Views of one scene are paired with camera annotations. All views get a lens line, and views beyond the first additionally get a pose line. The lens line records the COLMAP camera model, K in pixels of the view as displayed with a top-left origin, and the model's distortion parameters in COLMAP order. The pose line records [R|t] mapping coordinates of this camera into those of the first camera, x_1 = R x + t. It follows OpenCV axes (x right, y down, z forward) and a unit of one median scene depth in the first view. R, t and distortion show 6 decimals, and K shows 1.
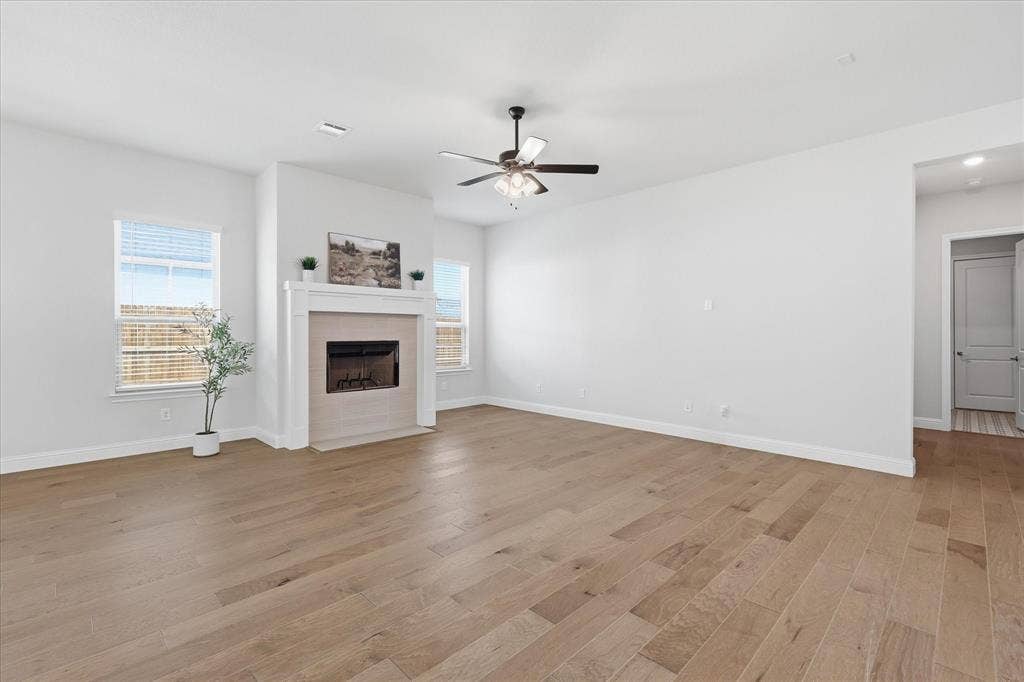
lens RADIAL K [[450.2, 0, 511.4], [0, 450.2, 332.6], [0, 0, 1]] dist [0.000449, 0.000835]
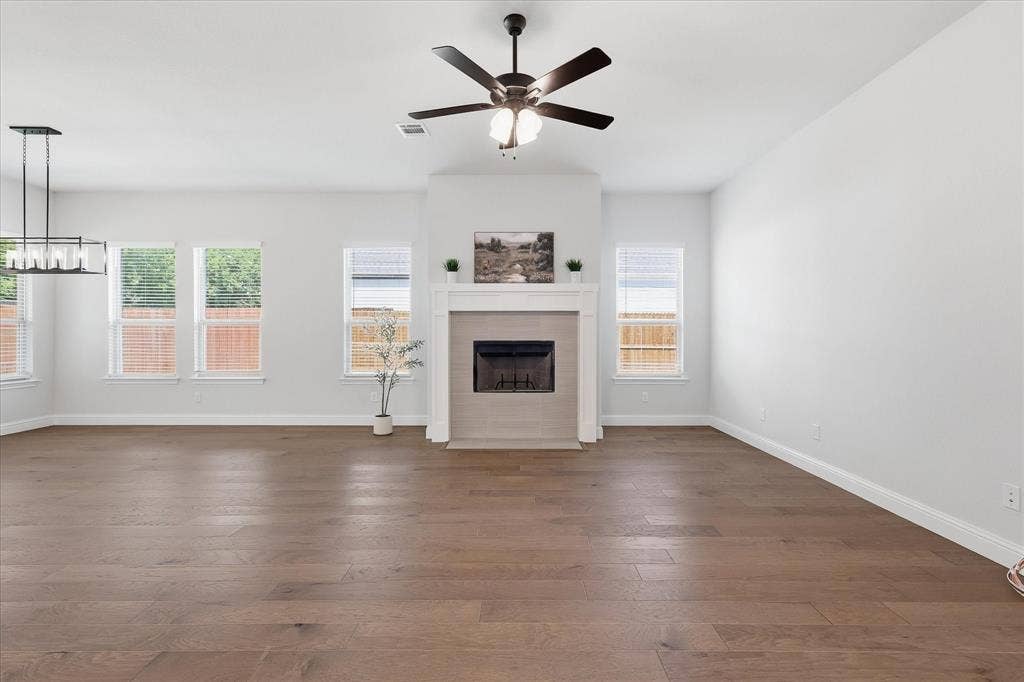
lens RADIAL K [[450.2, 0, 513.2], [0, 450.2, 333.3], [0, 0, 1]] dist [0.000449, 0.000835]
pose [[0.714279, 0.001888, -0.699859, 0.335437], [0.000544, 0.999995, 0.003252, -0.000274], [0.699861, -0.002704, 0.714274, 0.319430]]
